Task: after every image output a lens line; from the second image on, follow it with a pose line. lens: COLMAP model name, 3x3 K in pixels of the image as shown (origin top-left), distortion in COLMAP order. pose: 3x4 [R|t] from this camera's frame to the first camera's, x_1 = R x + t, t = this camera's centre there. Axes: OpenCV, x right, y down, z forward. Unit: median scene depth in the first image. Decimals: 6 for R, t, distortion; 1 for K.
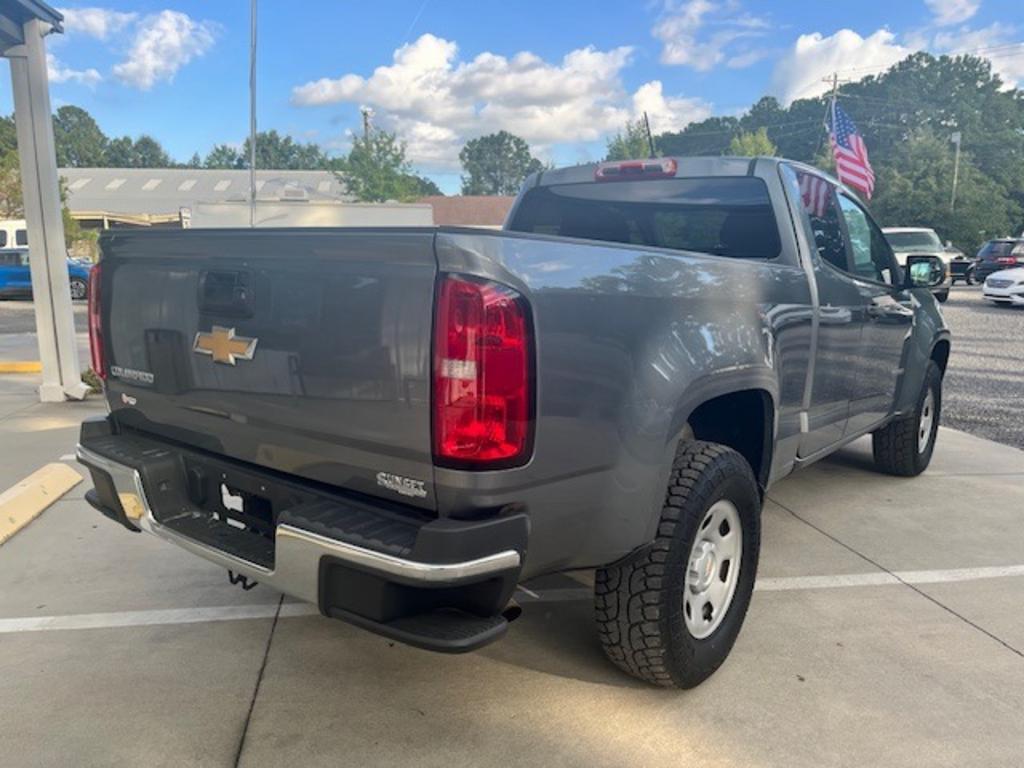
lens RADIAL K [[784.6, 0, 506.6], [0, 784.6, 381.9], [0, 0, 1]] dist [0.063435, -0.095966]
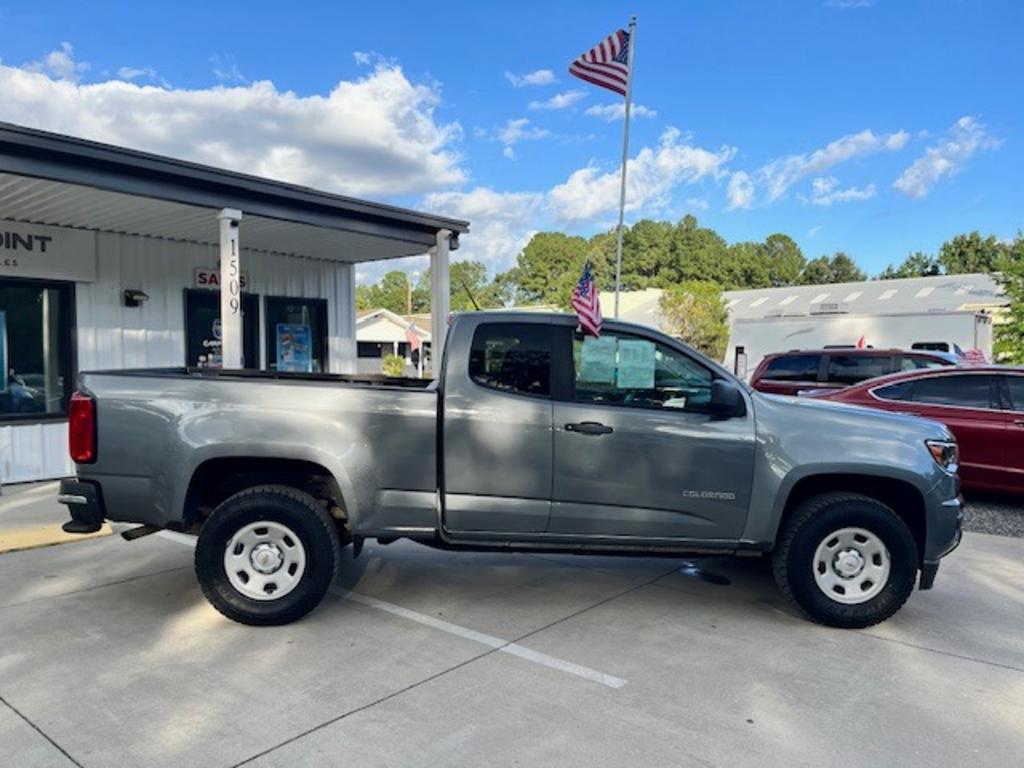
lens RADIAL K [[780.0, 0, 498.5], [0, 780.0, 389.3], [0, 0, 1]] dist [0.067654, -0.097047]
pose [[0.641827, 0.023377, -0.766493, 0.114575], [-0.119123, 0.990441, -0.069542, -0.004622], [0.757541, 0.135941, 0.638476, 0.014169]]
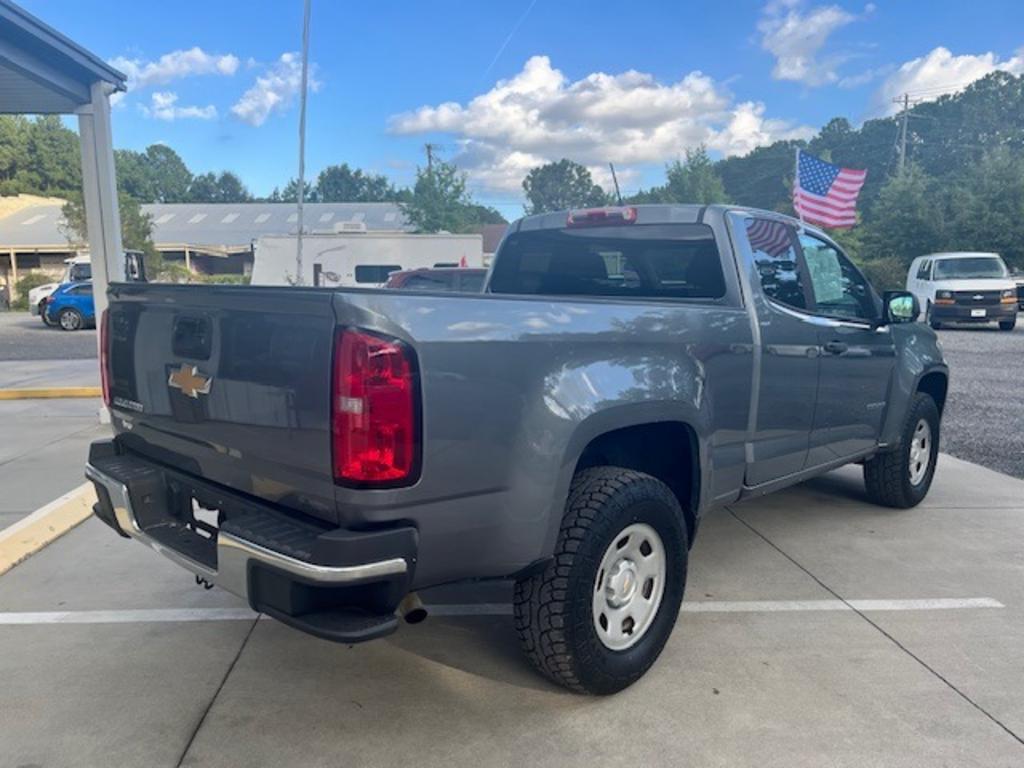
lens RADIAL K [[784.9, 0, 493.7], [0, 784.9, 381.0], [0, 0, 1]] dist [0.061463, -0.099052]
pose [[0.994924, 0.005232, -0.100497, 0.011002], [-0.008567, 0.999426, -0.032786, -0.000554], [0.100268, 0.033480, 0.994397, -0.006937]]
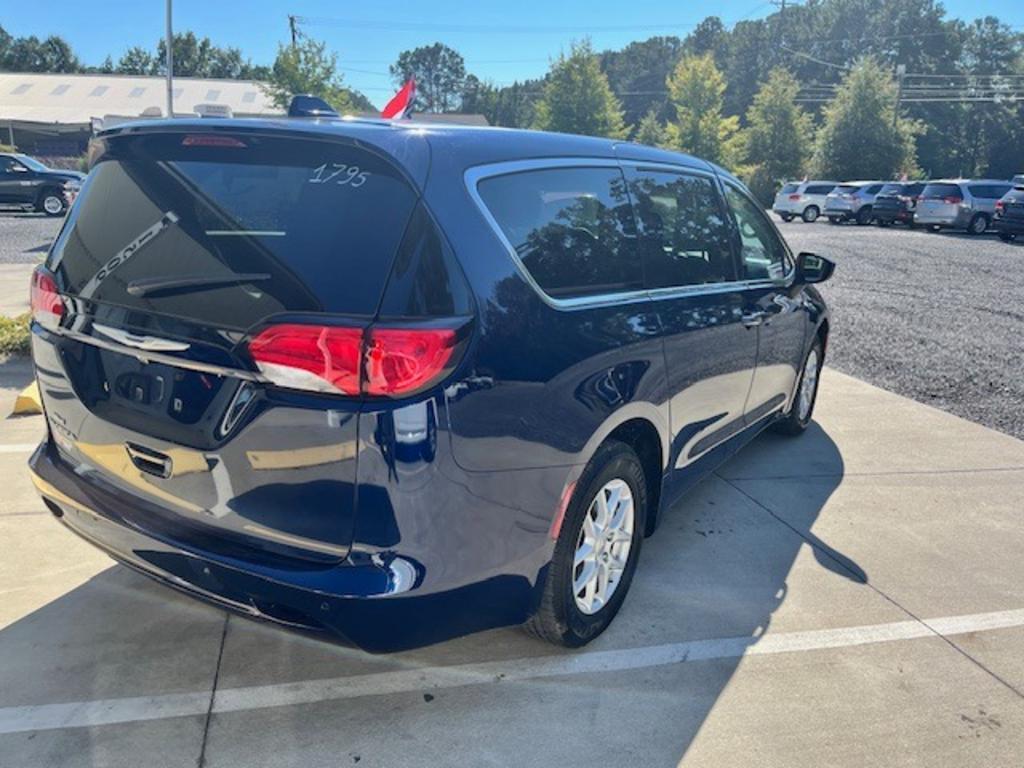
lens RADIAL K [[780.0, 0, 498.5], [0, 780.0, 389.3], [0, 0, 1]] dist [0.067654, -0.097047]
pose [[0.997177, 0.004363, 0.074965, -0.004144], [-0.012352, 0.994243, 0.106438, -0.008179], [-0.074069, -0.107064, 0.991489, 0.015318]]
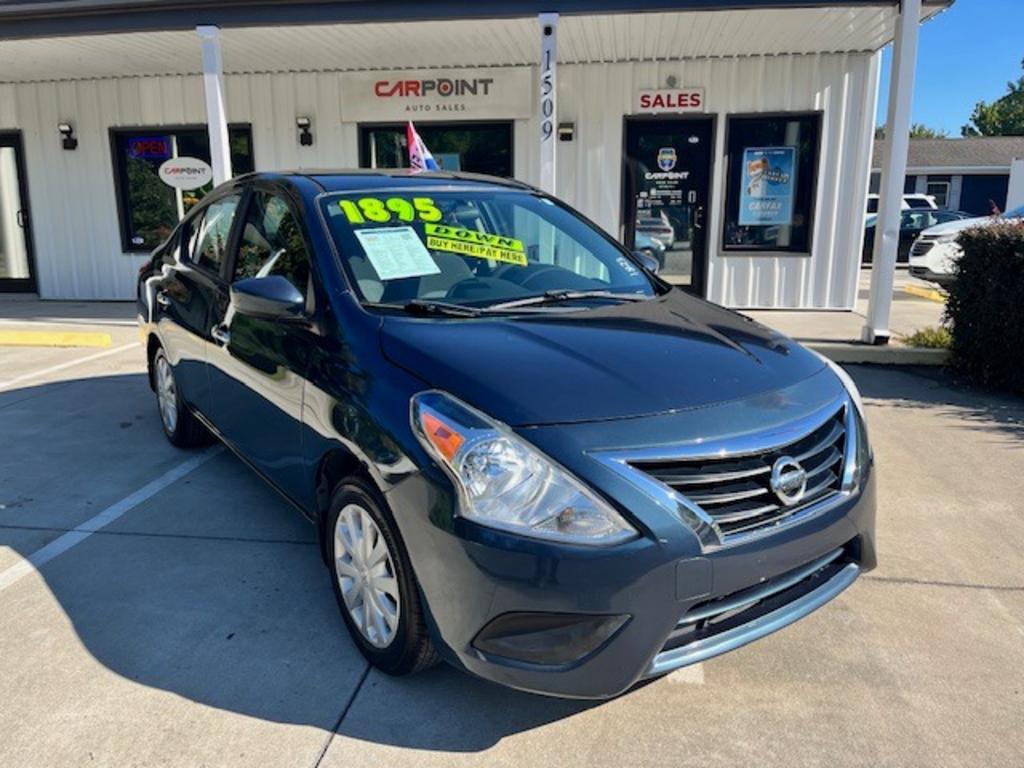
lens RADIAL K [[784.6, 0, 506.6], [0, 784.6, 381.9], [0, 0, 1]] dist [0.063435, -0.095966]
pose [[-0.325967, 0.195589, -0.924927, 0.097645], [-0.144697, 0.956515, 0.253263, -0.020725], [0.934242, 0.216390, -0.283491, 0.141469]]
